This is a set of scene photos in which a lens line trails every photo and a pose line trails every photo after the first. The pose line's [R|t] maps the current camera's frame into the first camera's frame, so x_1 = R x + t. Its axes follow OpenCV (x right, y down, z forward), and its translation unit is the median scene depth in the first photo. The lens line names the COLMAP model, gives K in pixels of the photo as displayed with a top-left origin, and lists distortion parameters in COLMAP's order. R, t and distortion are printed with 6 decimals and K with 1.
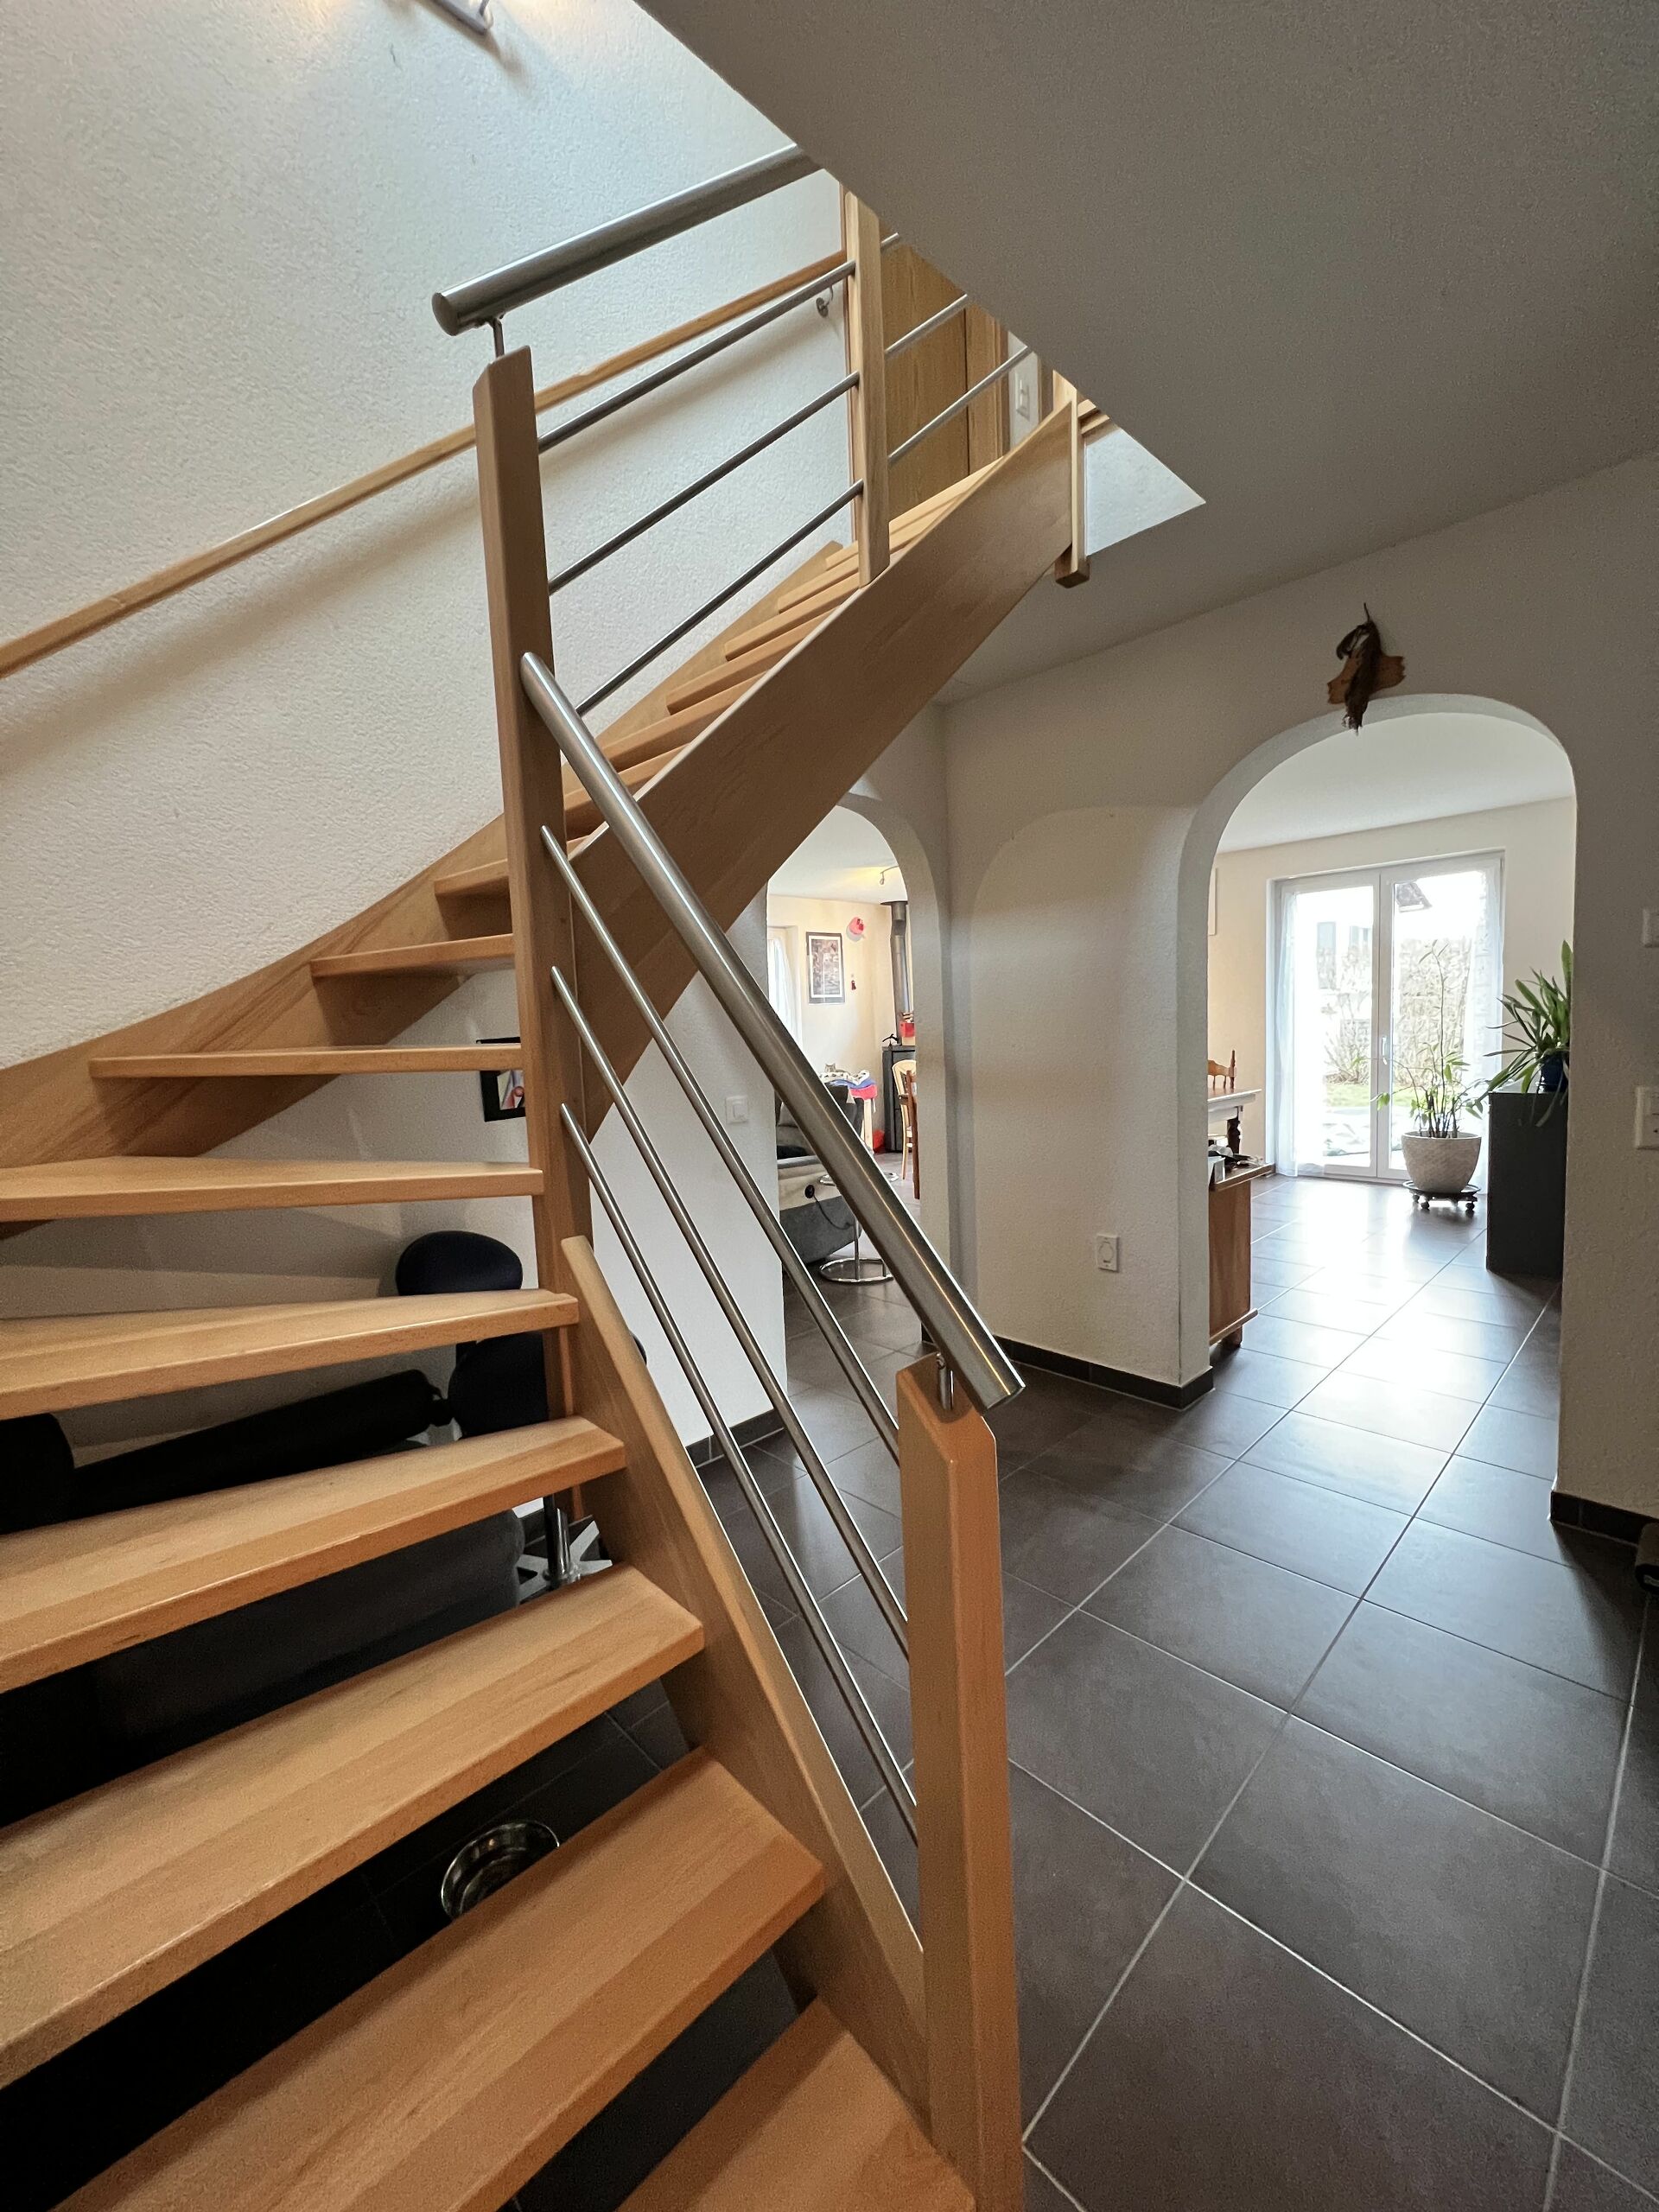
lens RADIAL K [[881.1, 0, 830.0], [0, 881.1, 1094.2], [0, 0, 1]] dist [0.000175, 0.000215]
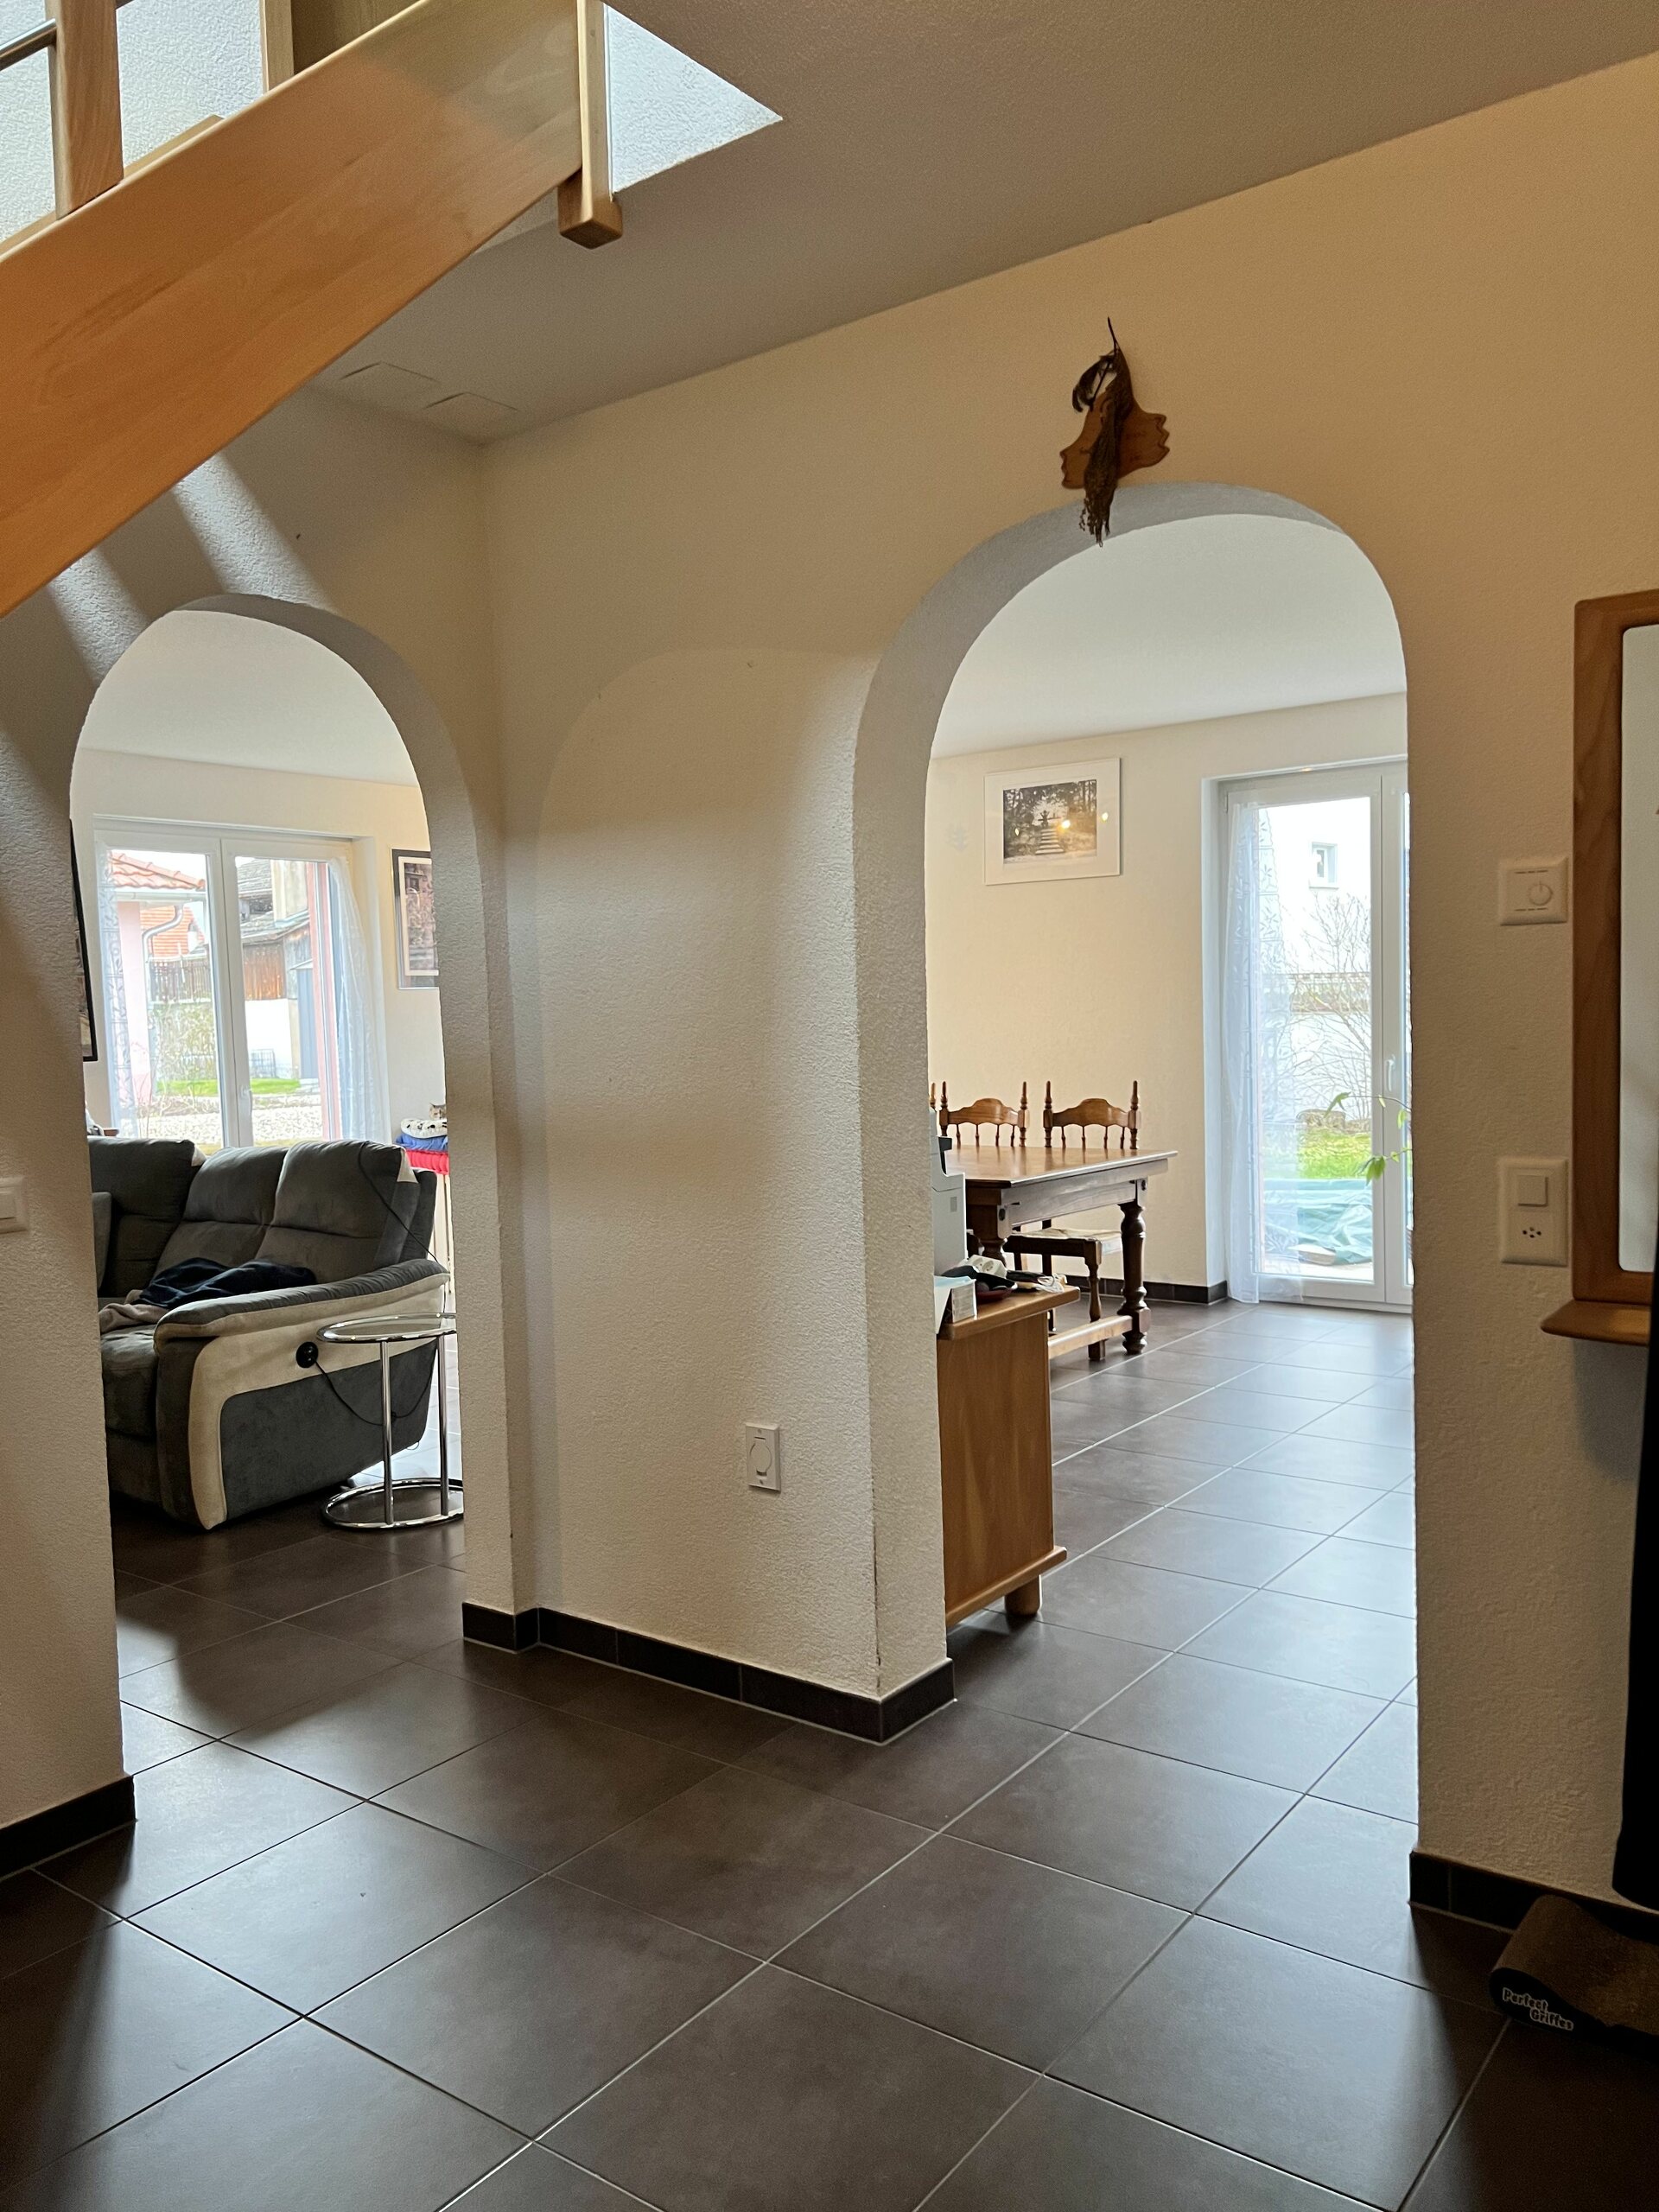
lens RADIAL K [[1664.2, 0, 830.3], [0, 1664.2, 1117.3], [0, 0, 1]] dist [0.034781, -0.006128]
pose [[0.986507, -0.001756, 0.163707, 0.190260], [0.005399, 0.999747, -0.021813, -0.008641], [-0.163627, 0.022402, 0.986268, -0.032071]]
